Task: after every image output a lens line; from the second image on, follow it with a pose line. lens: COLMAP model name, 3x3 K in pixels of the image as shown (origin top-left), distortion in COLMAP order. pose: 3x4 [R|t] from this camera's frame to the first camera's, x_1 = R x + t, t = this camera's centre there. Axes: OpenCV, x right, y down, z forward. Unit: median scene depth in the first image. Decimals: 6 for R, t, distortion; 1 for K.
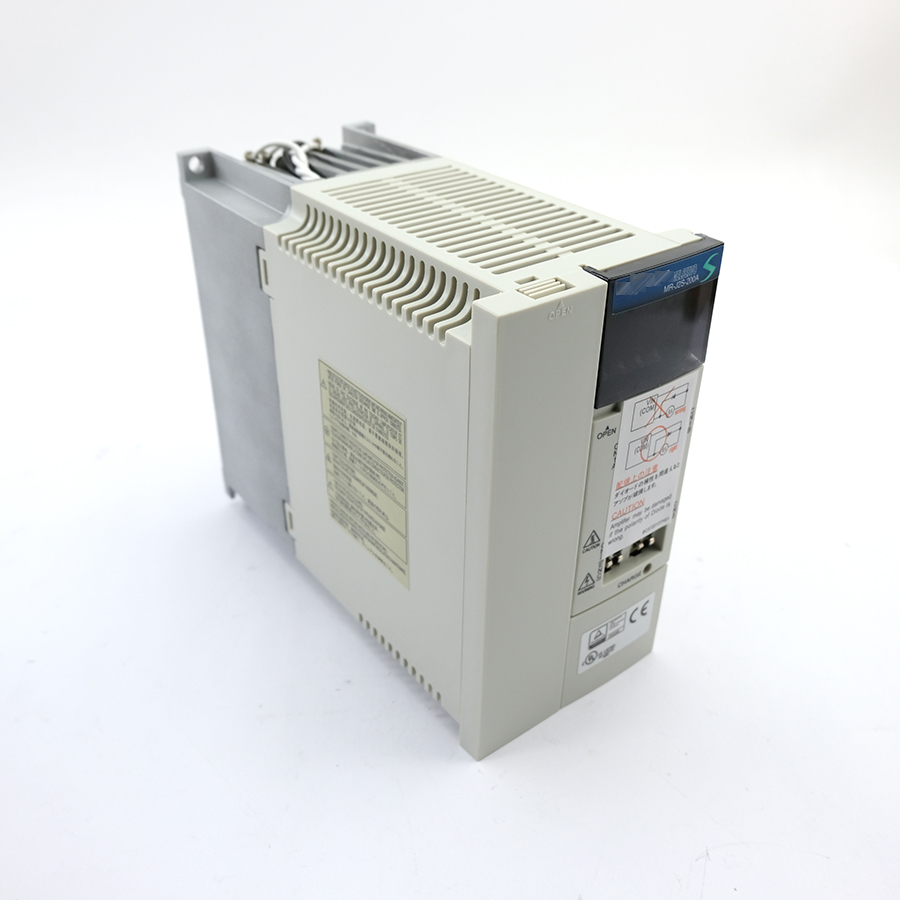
lens RADIAL K [[907.9, 0, 446.7], [0, 907.9, 448.4], [0, 0, 1]] dist [-0.115753, 0.342048]
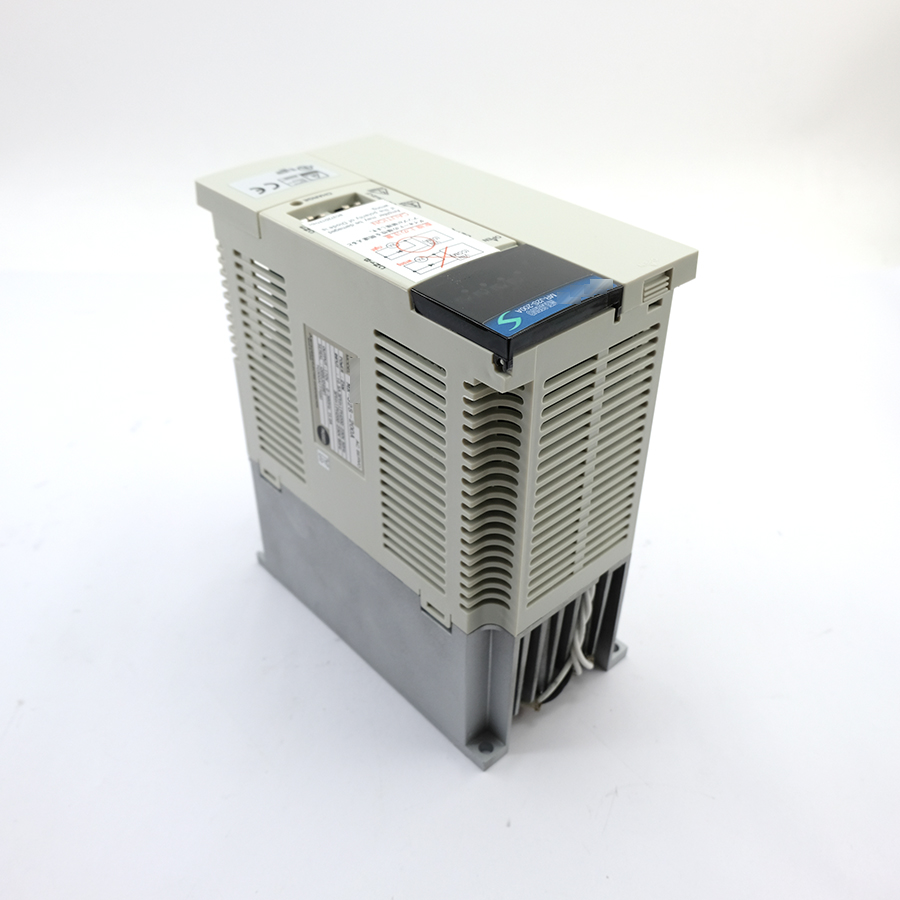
lens RADIAL K [[907.9, 0, 446.7], [0, 907.9, 448.4], [0, 0, 1]] dist [-0.115753, 0.342048]
pose [[-0.578151, -0.179468, -0.795948, 0.937708], [-0.327655, -0.842332, 0.427924, -0.617042], [-0.747251, 0.508201, 0.428191, 0.639626]]
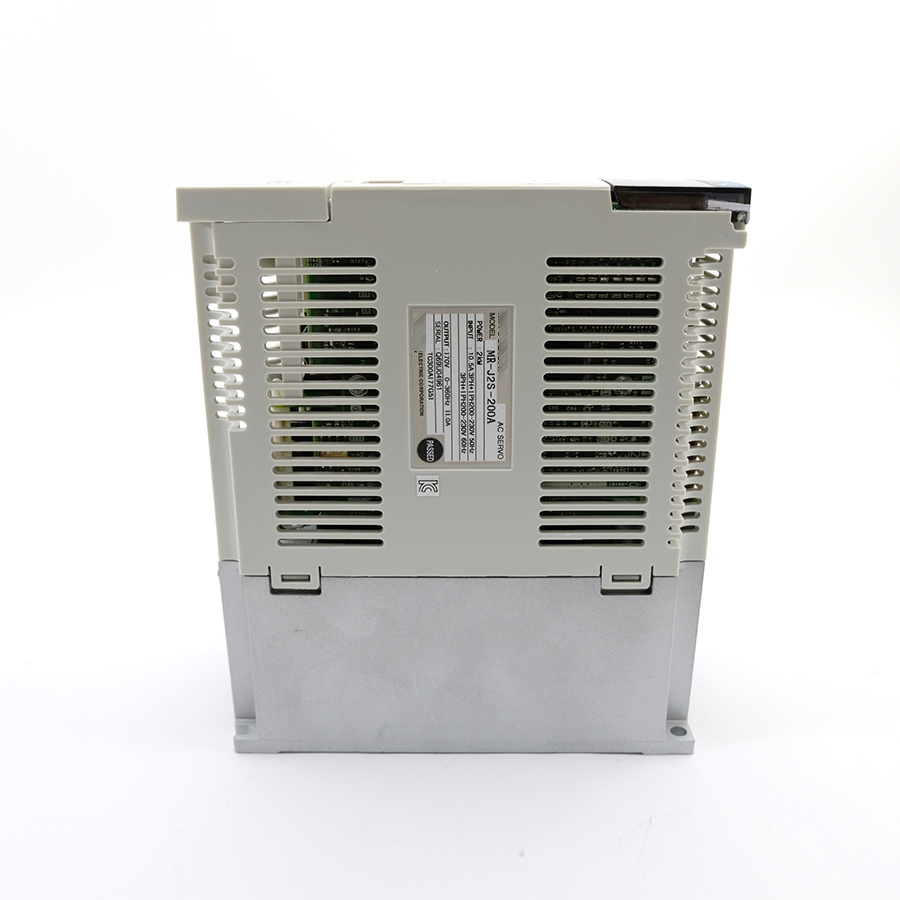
lens RADIAL K [[907.9, 0, 446.7], [0, 907.9, 448.4], [0, 0, 1]] dist [-0.115753, 0.342048]
pose [[-0.002218, -0.340278, -0.940322, 1.011624], [-0.841873, -0.506832, 0.185395, -0.247370], [-0.539671, 0.792043, -0.285347, 1.506002]]
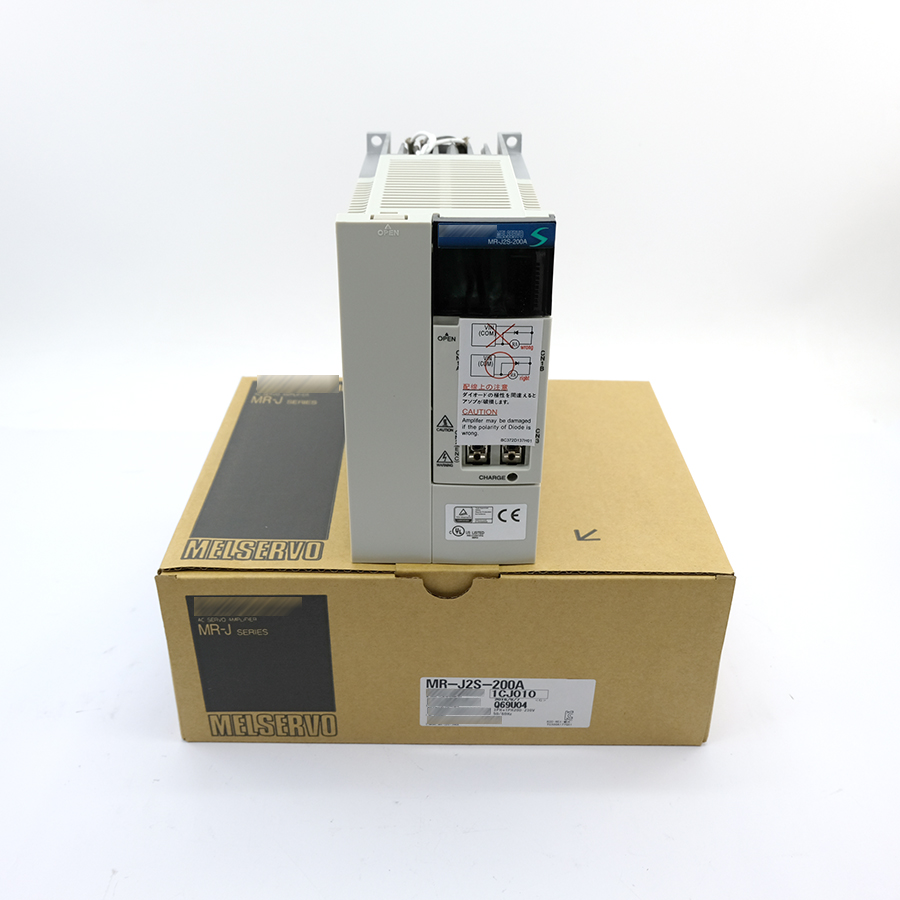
lens RADIAL K [[938.1, 0, 445.3], [0, 938.1, 458.1], [0, 0, 1]] dist [-0.121023, 0.357168]
pose [[0.796999, 0.293408, -0.527925, 0.909828], [-0.322512, 0.945772, 0.038746, 0.094211], [0.510665, 0.139382, 0.848407, -0.193771]]
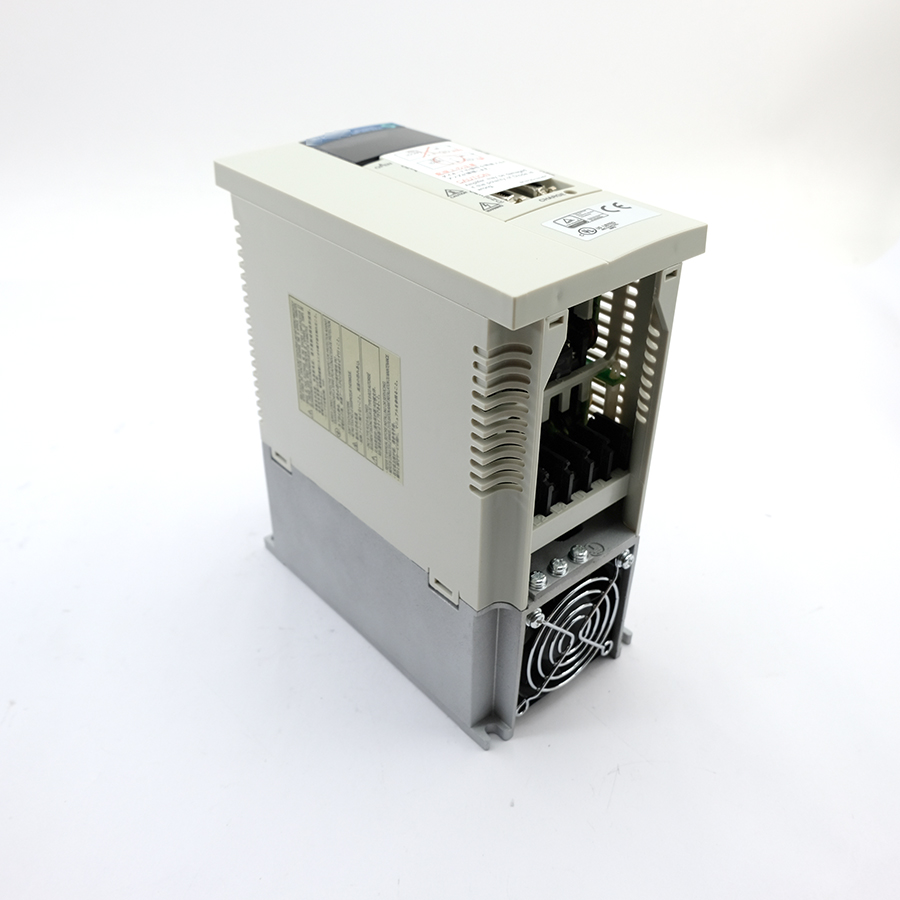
lens RADIAL K [[907.9, 0, 446.7], [0, 907.9, 448.4], [0, 0, 1]] dist [-0.115753, 0.342048]
pose [[0.597088, -0.795992, 0.099411, -0.191559], [0.314798, 0.118524, -0.941730, 1.132971], [0.737827, 0.593590, 0.321346, 0.814454]]
